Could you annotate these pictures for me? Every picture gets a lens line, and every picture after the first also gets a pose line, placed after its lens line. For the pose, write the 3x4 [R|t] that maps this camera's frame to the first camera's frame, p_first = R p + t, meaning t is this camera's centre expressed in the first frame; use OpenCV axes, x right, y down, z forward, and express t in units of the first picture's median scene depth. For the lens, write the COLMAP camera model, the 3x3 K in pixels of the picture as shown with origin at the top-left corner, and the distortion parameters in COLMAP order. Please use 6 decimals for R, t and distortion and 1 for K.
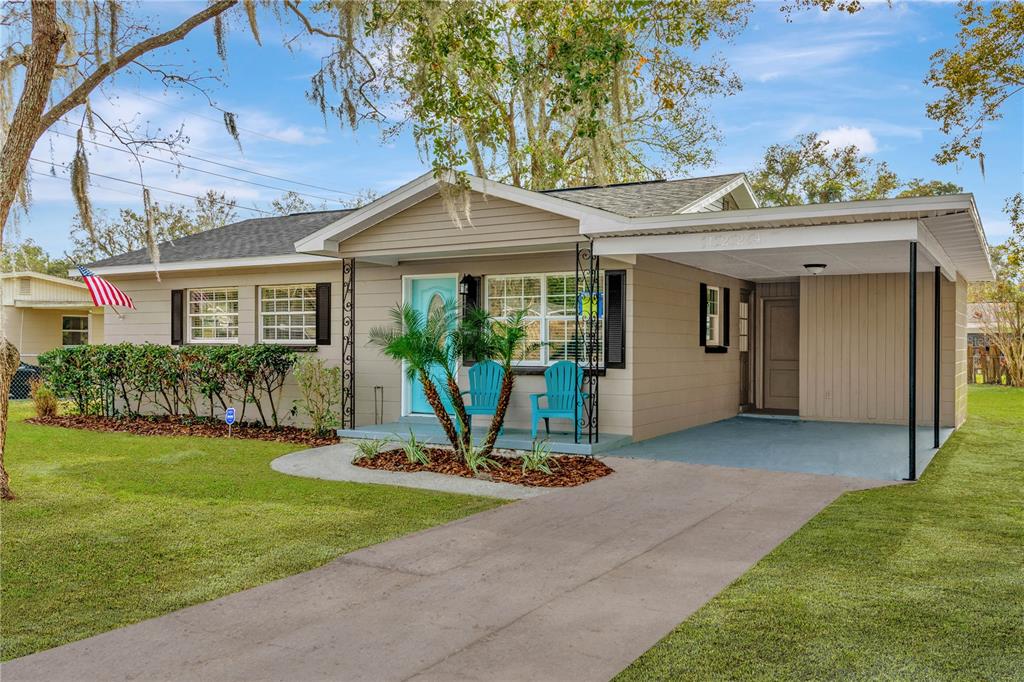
lens RADIAL K [[855.1, 0, 512.0], [0, 855.1, 341.0], [0, 0, 1]] dist [0.004224, -0.001618]
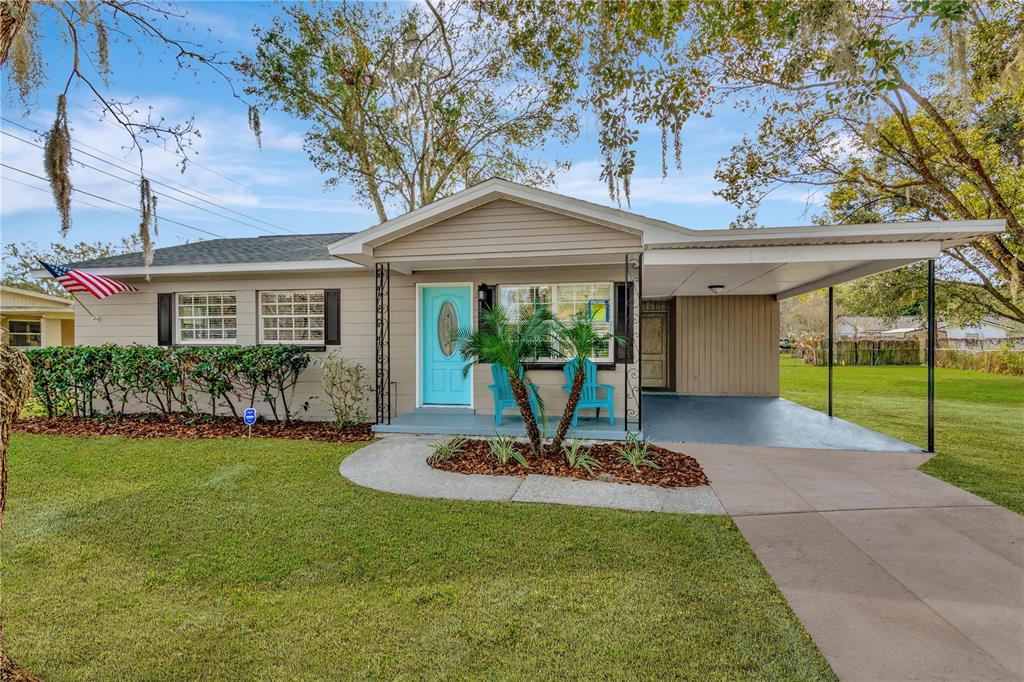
lens RADIAL K [[489.1, 0, 529.7], [0, 489.1, 349.0], [0, 0, 1]] dist [0.001279, 0.000799]
pose [[0.941952, -0.008757, 0.335633, -0.190517], [0.003198, 0.999848, 0.017111, -0.000282], [-0.335732, -0.015044, 0.941837, 0.313080]]
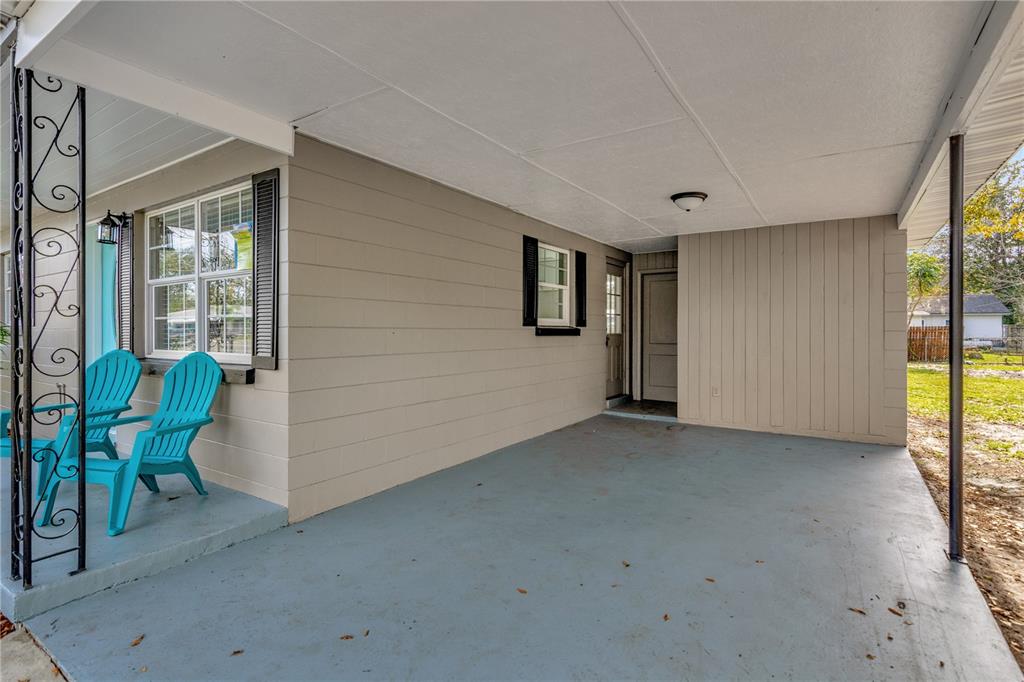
lens RADIAL K [[501.1, 0, 510.9], [0, 501.1, 327.2], [0, 0, 1]] dist [0.001431, 0.000342]
pose [[0.998416, -0.005392, -0.056004, 0.223275], [0.005313, 0.999985, -0.001560, 0.006789], [0.056012, 0.001260, 0.998429, 0.571189]]
